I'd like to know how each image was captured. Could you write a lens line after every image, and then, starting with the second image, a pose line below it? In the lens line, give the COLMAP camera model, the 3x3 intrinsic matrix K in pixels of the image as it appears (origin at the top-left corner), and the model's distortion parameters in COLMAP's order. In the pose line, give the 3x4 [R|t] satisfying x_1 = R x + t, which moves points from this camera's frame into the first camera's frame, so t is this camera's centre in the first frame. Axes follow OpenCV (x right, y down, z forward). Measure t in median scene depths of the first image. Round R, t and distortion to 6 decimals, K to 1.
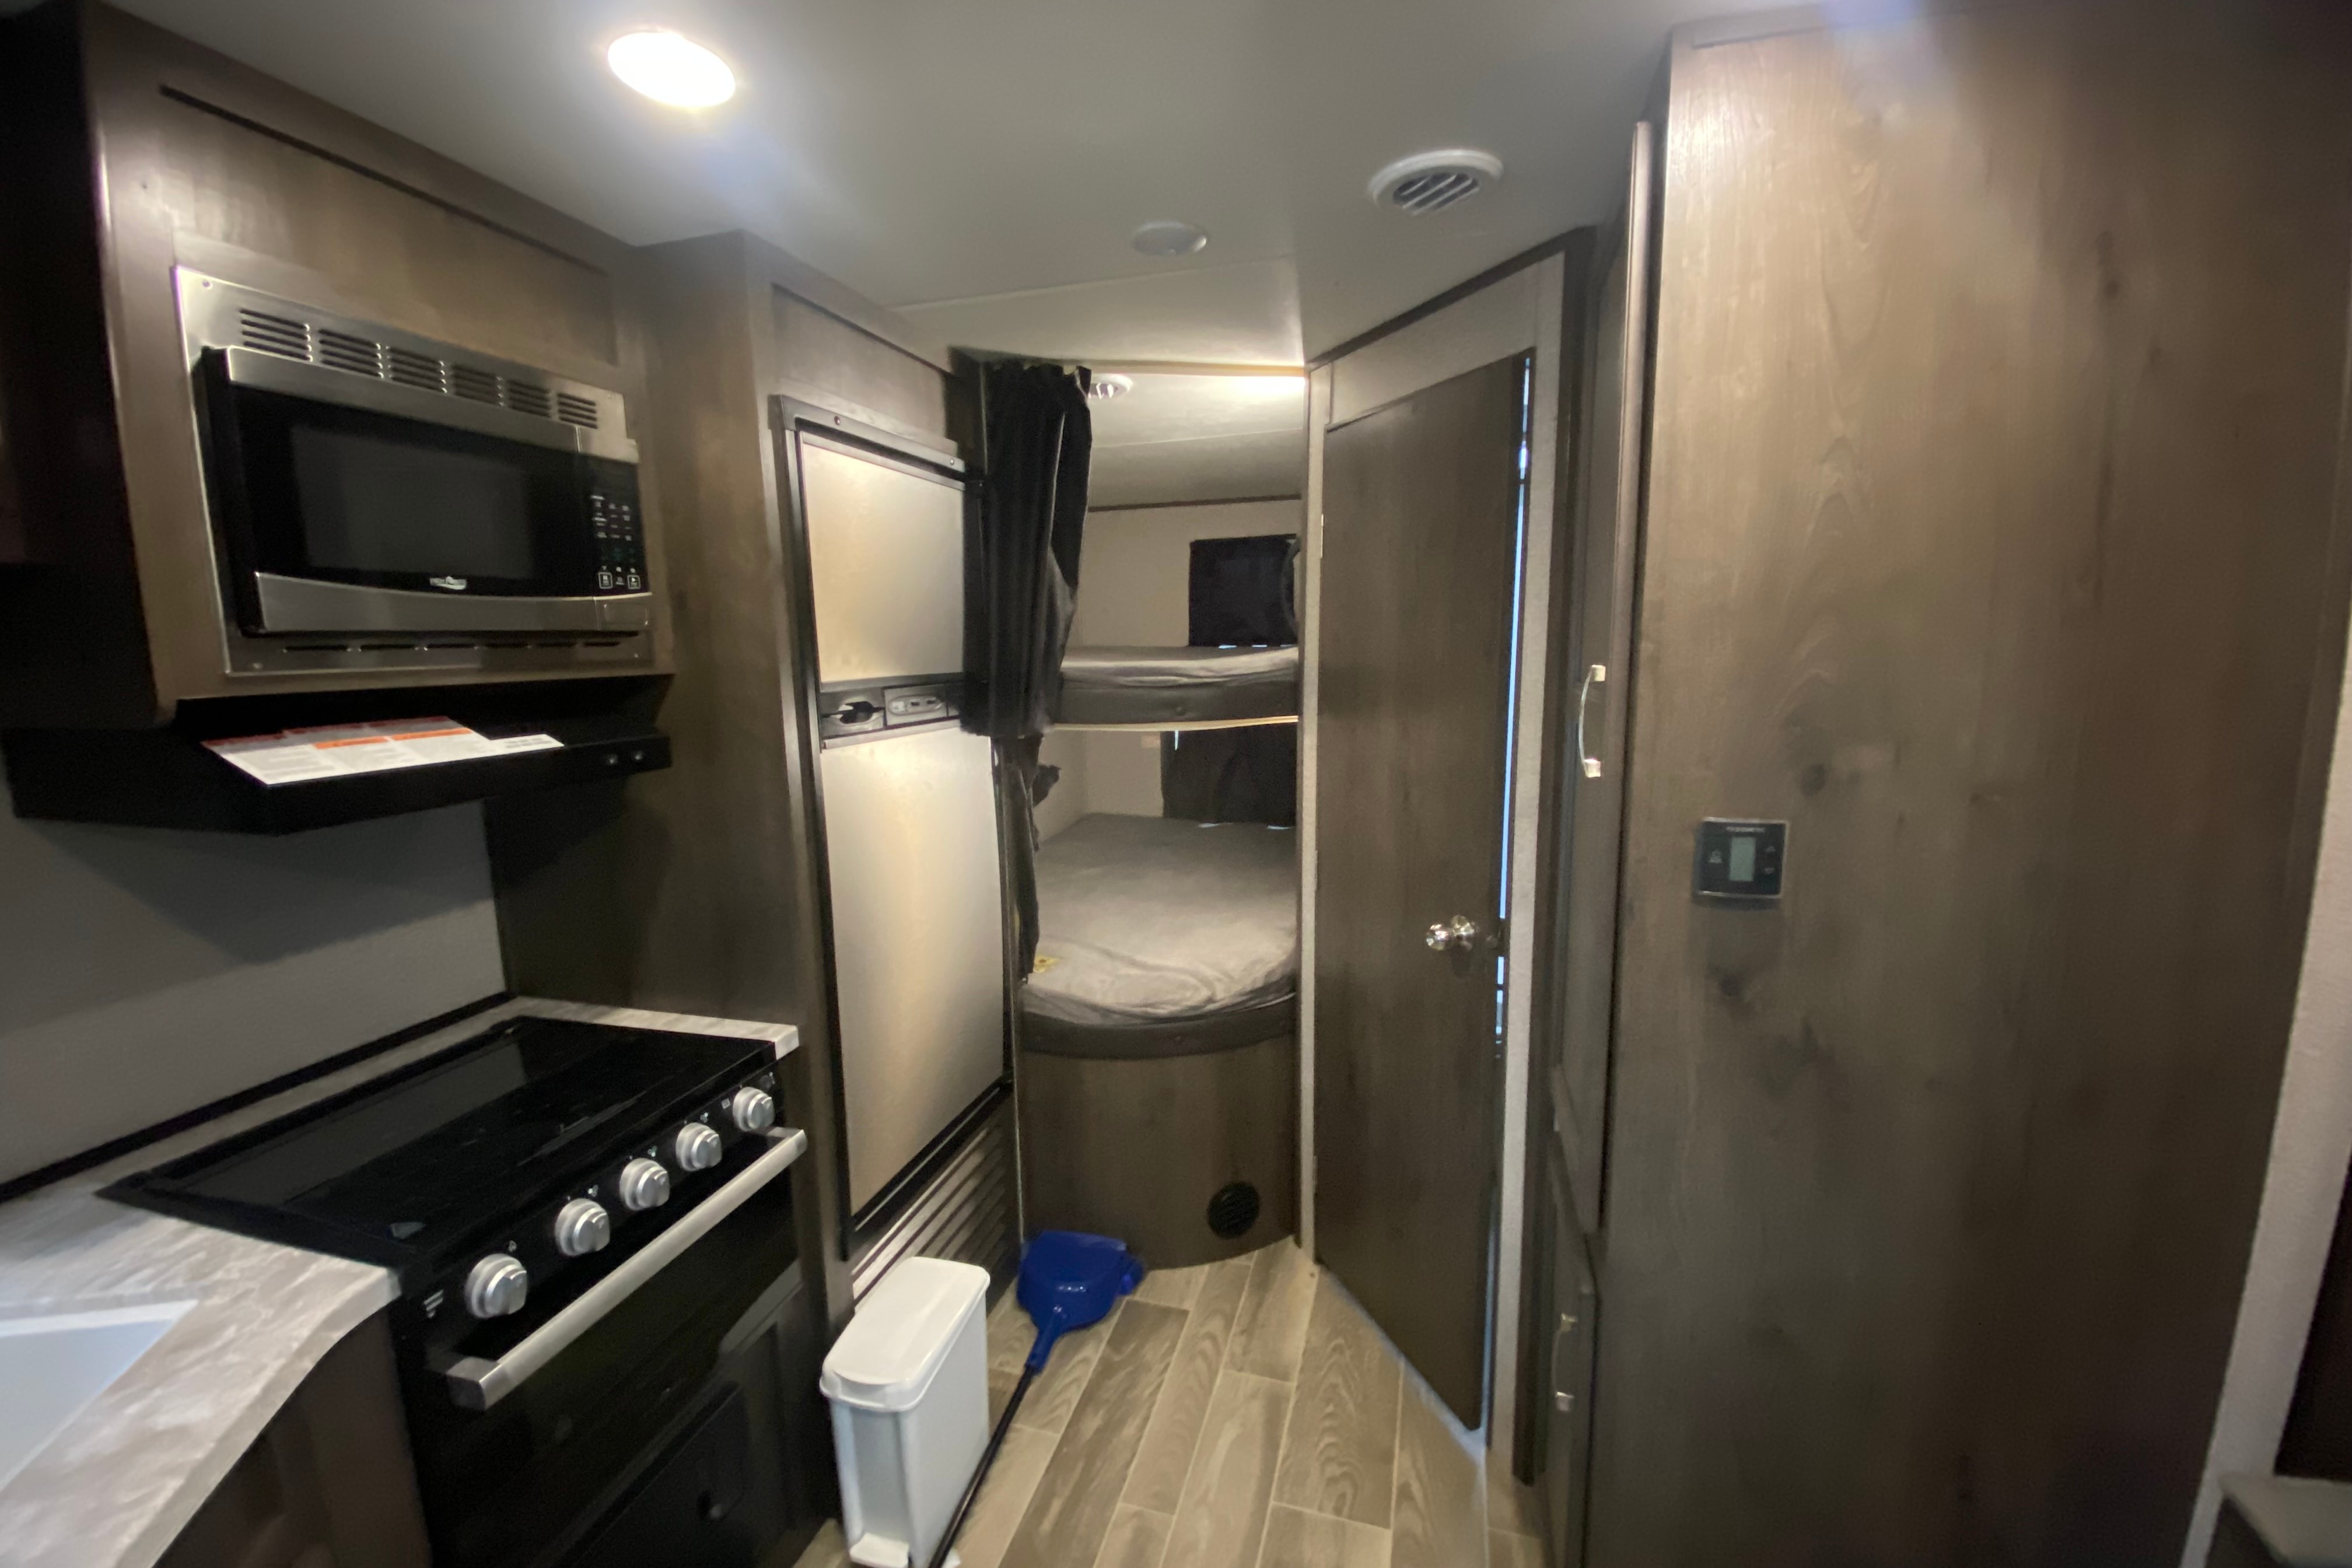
lens RADIAL K [[939.7, 0, 1176.0], [0, 939.7, 784.0], [0, 0, 1]] dist [0.015533, -0.016983]
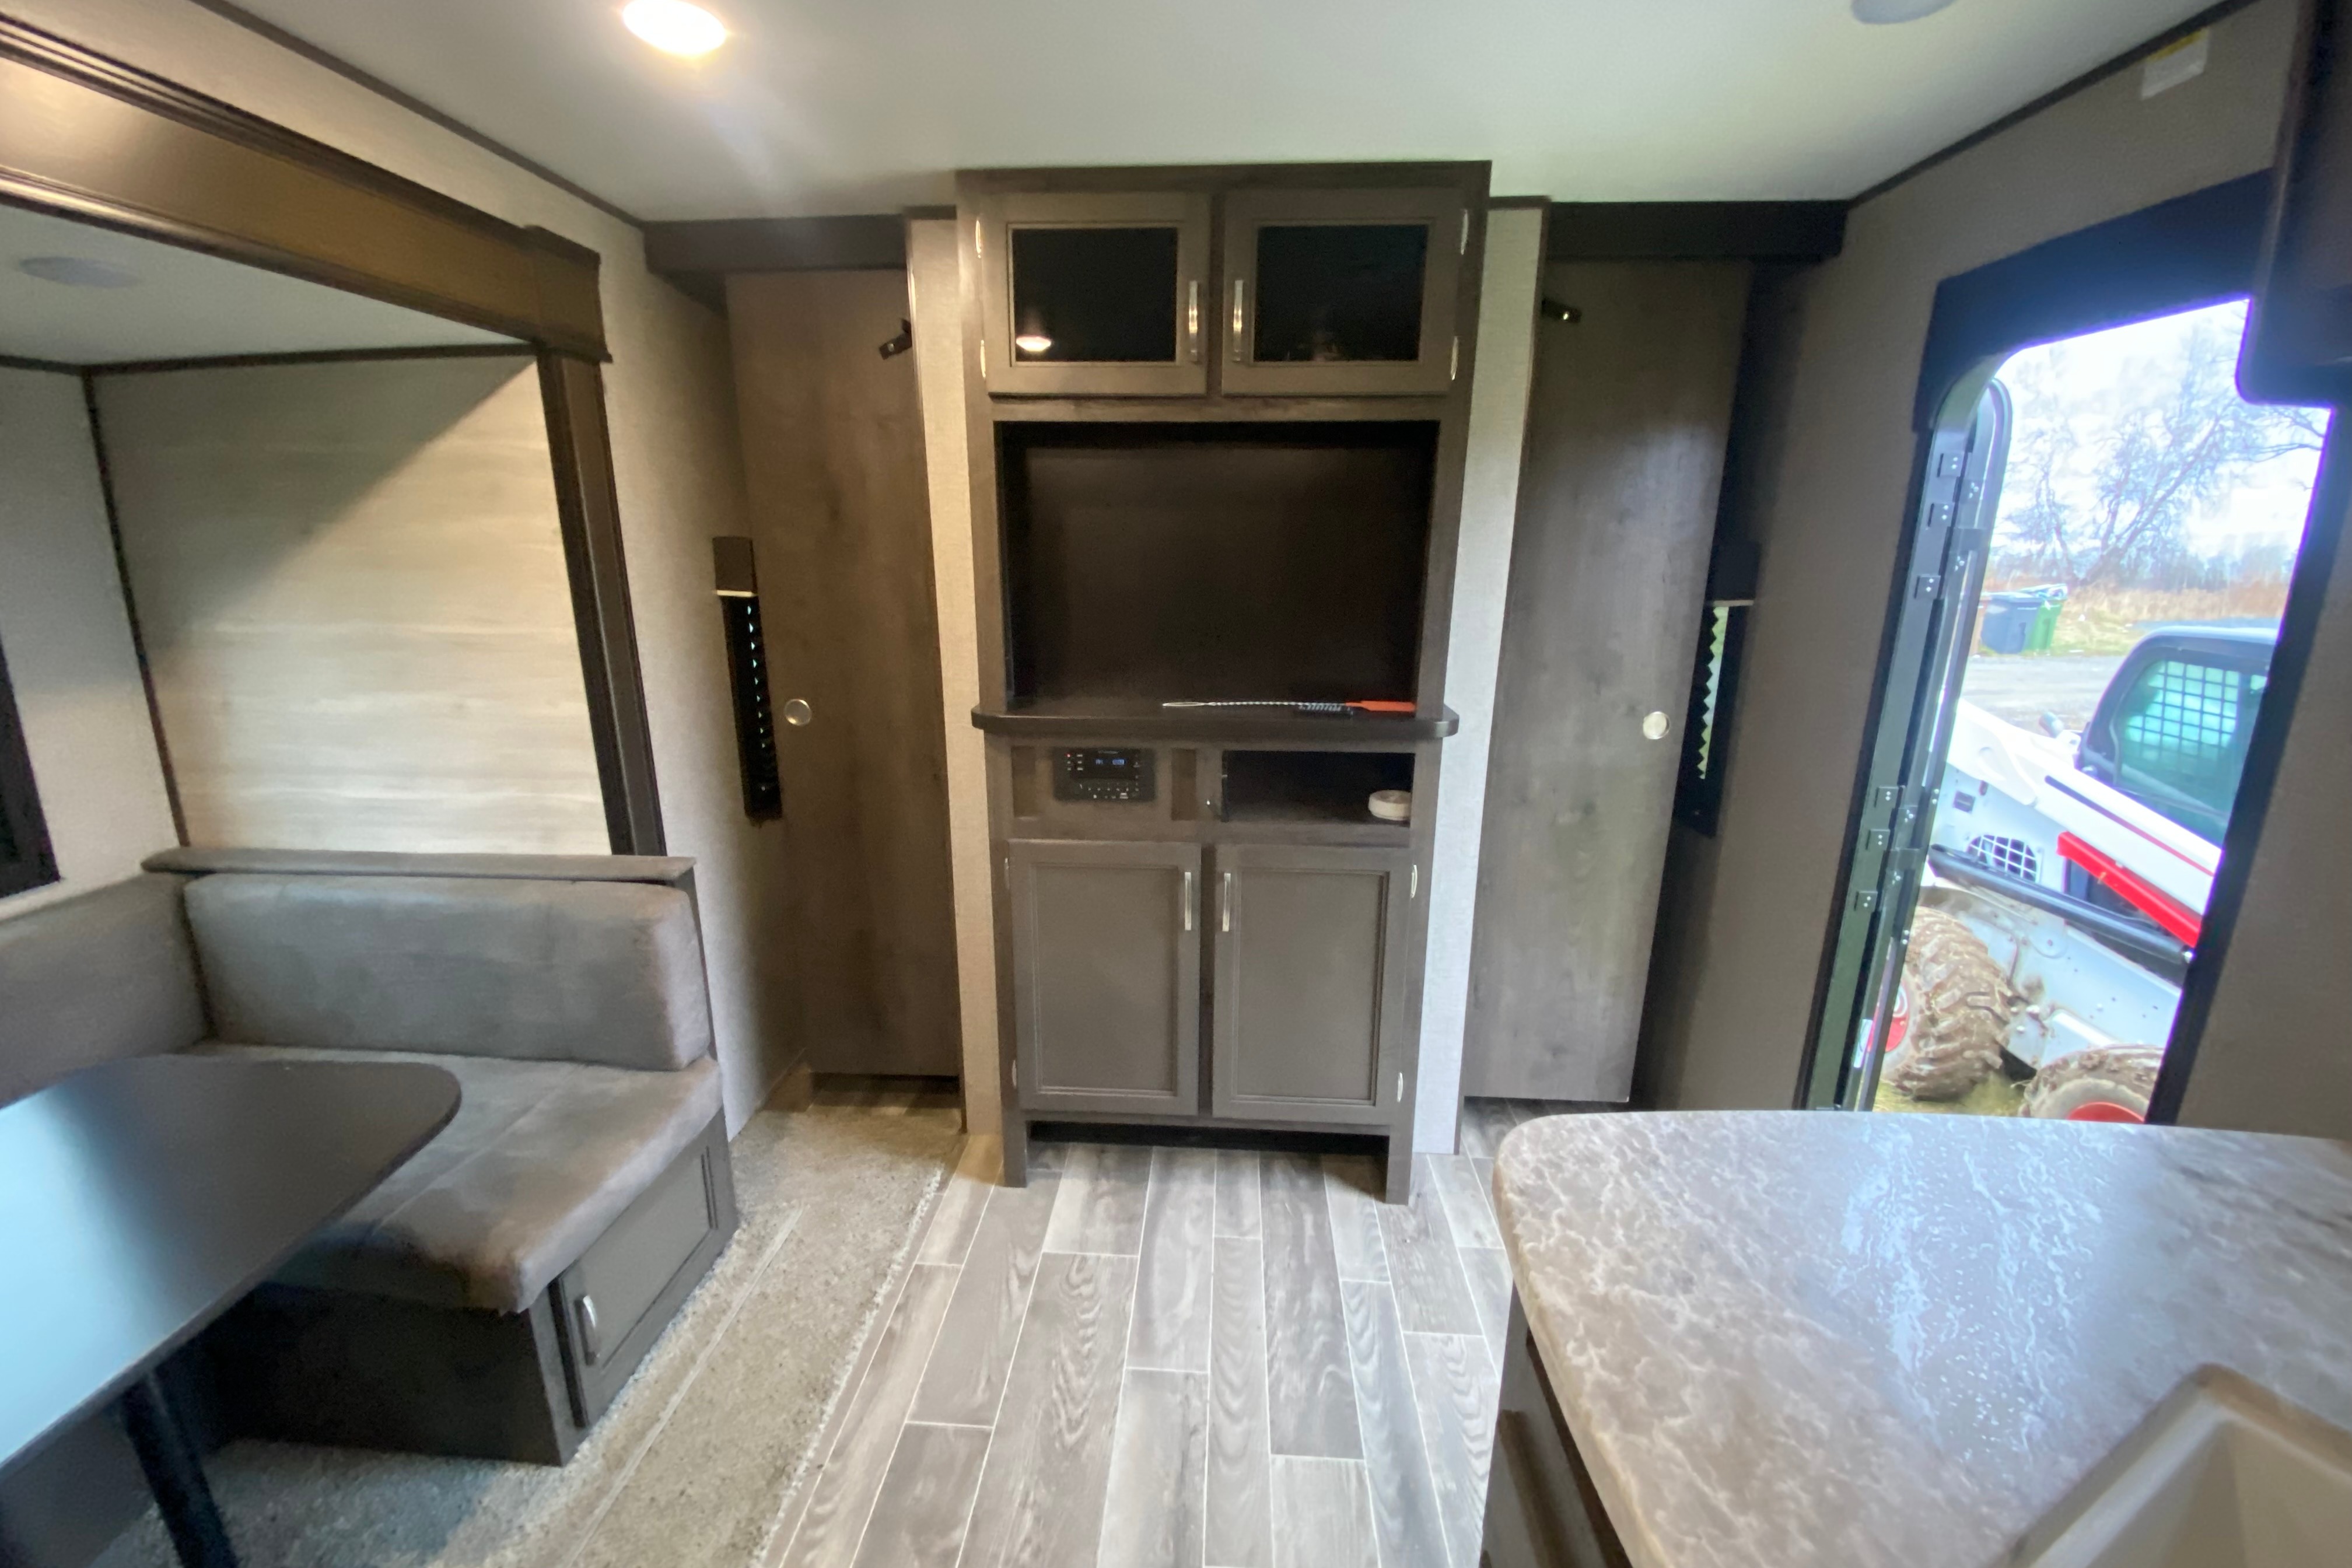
lens RADIAL K [[939.7, 0, 1176.0], [0, 939.7, 784.0], [0, 0, 1]] dist [0.015533, -0.016983]
pose [[-0.975615, 0.090097, -0.200143, 0.212105], [0.004445, 0.919790, 0.392386, -0.233395], [0.219442, 0.381928, -0.897762, 1.637999]]
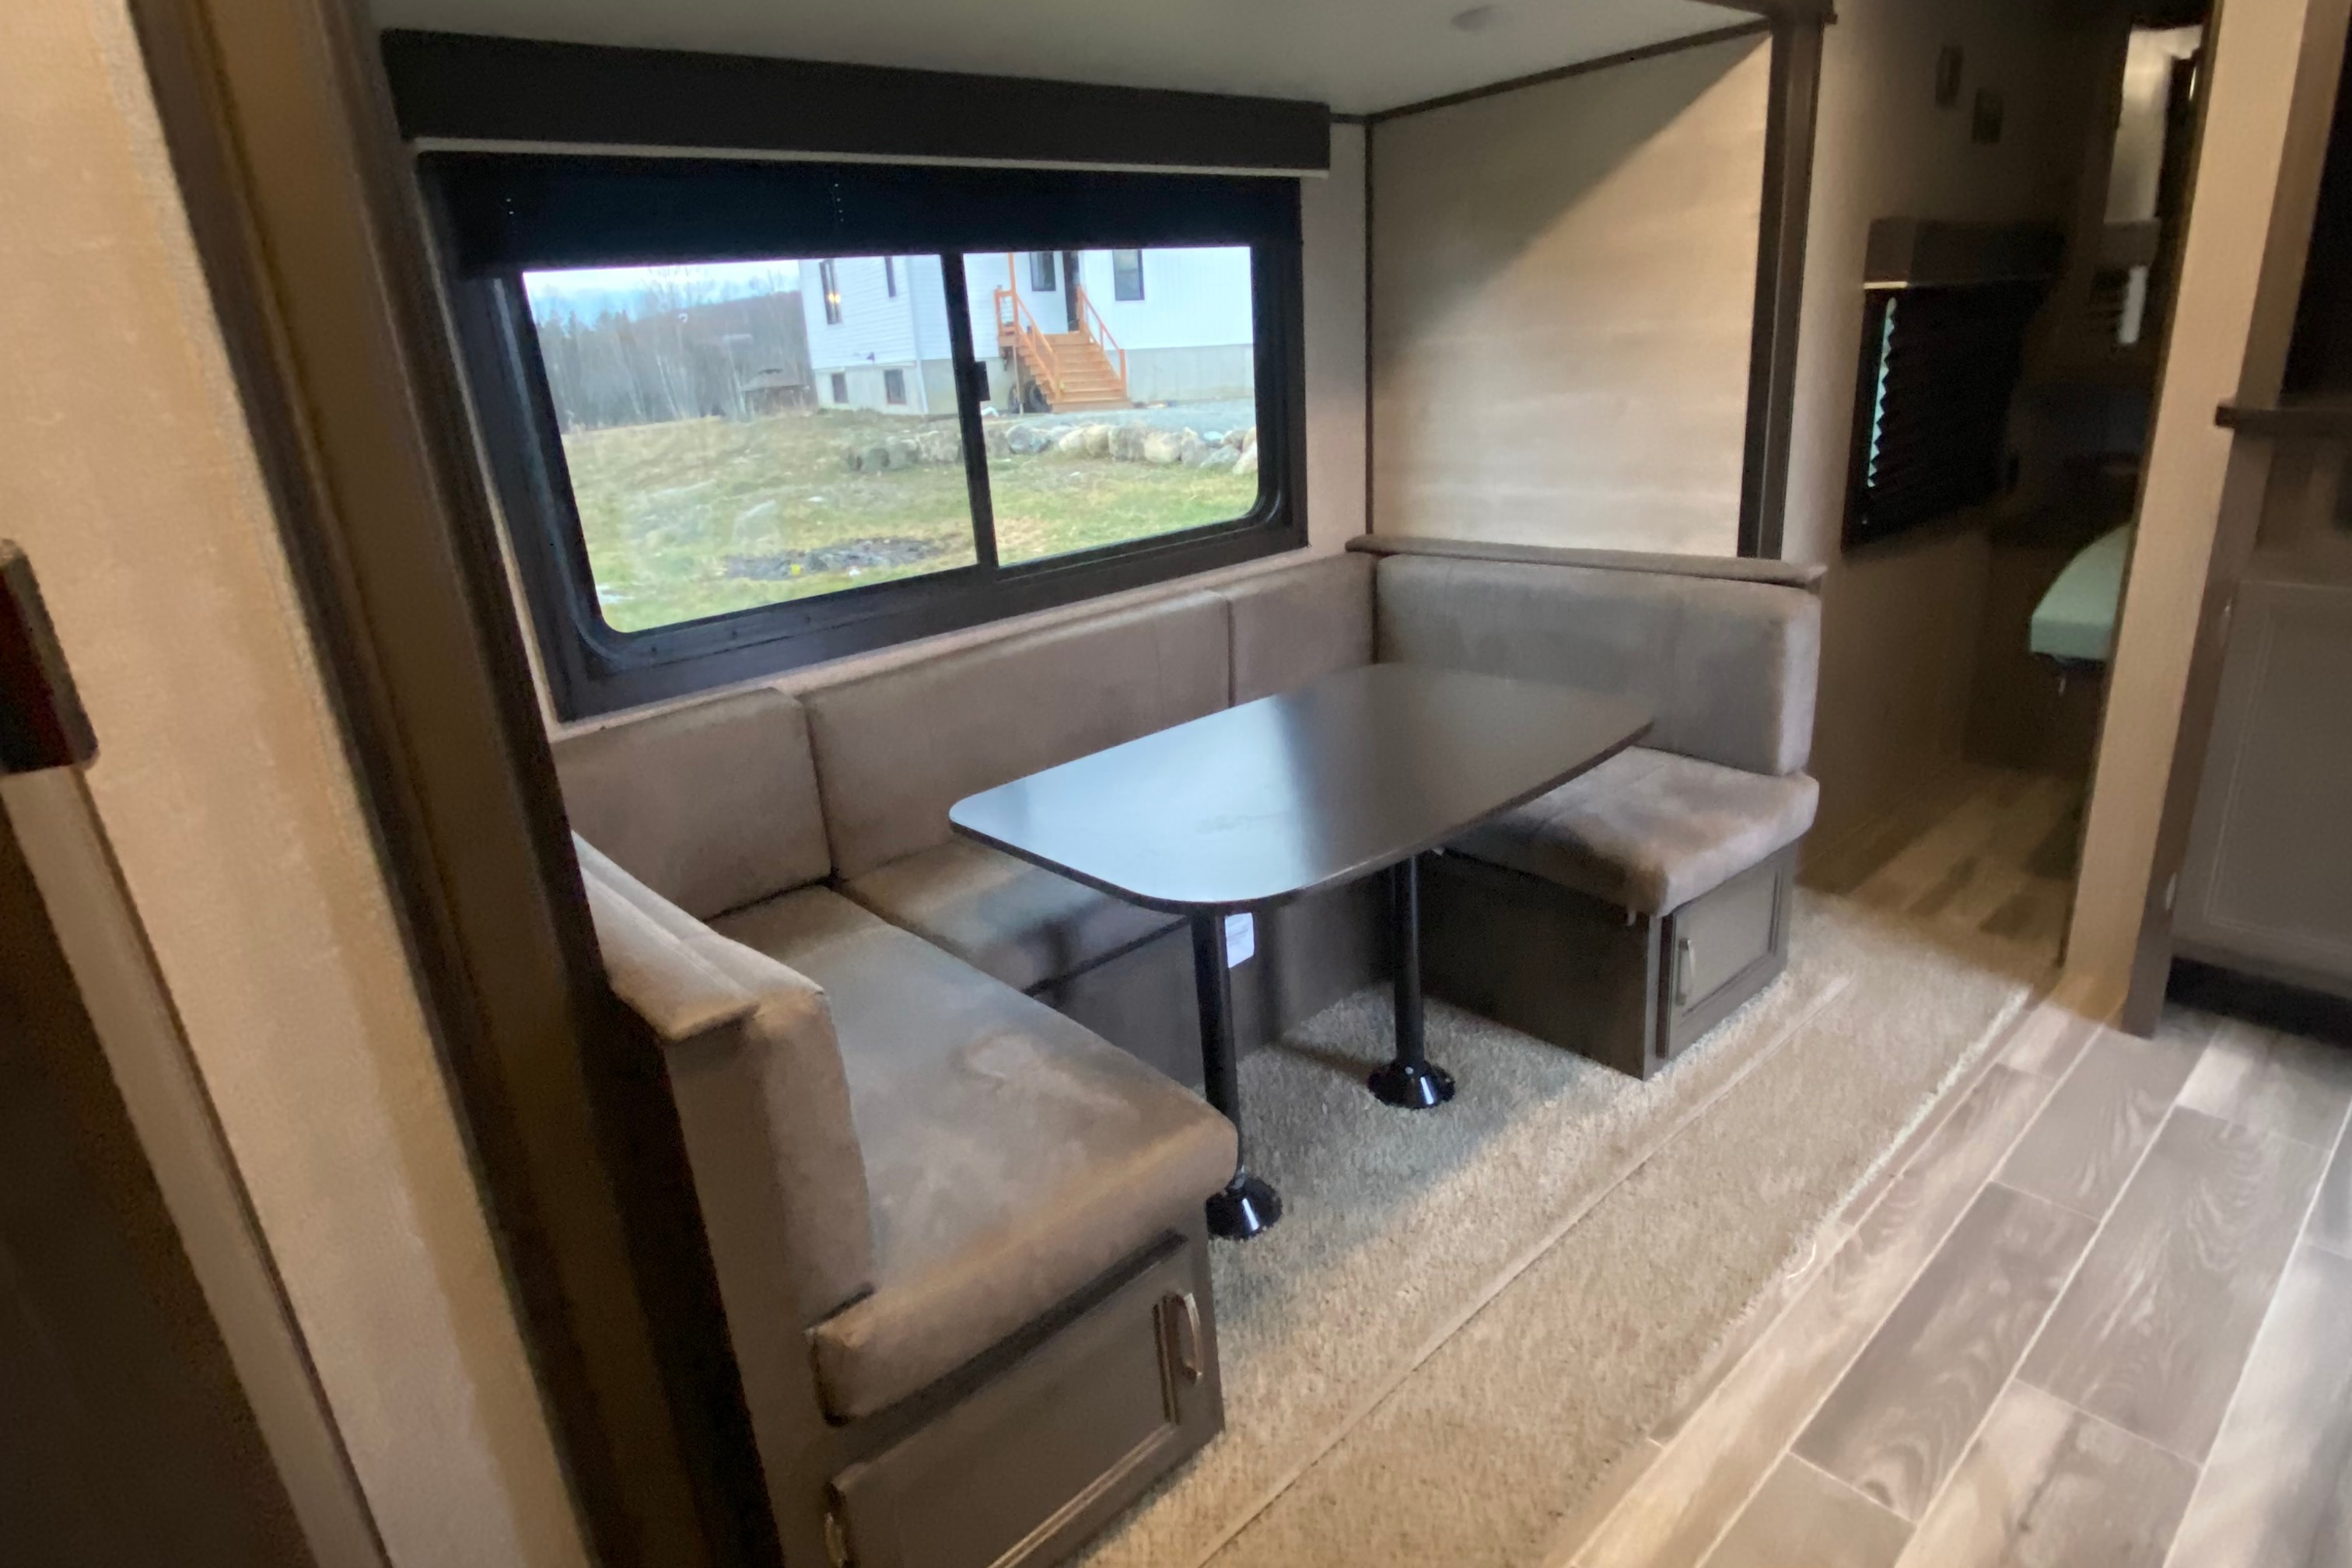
lens RADIAL K [[1256.5, 0, 1180.0], [0, 1256.5, 772.1], [0, 0, 1]] dist [0.047095, -0.052175]
pose [[-0.840576, -0.076894, 0.536208, 0.255688], [0.186698, 0.888098, 0.420030, -0.236777], [-0.508503, 0.453177, -0.732158, 1.747846]]
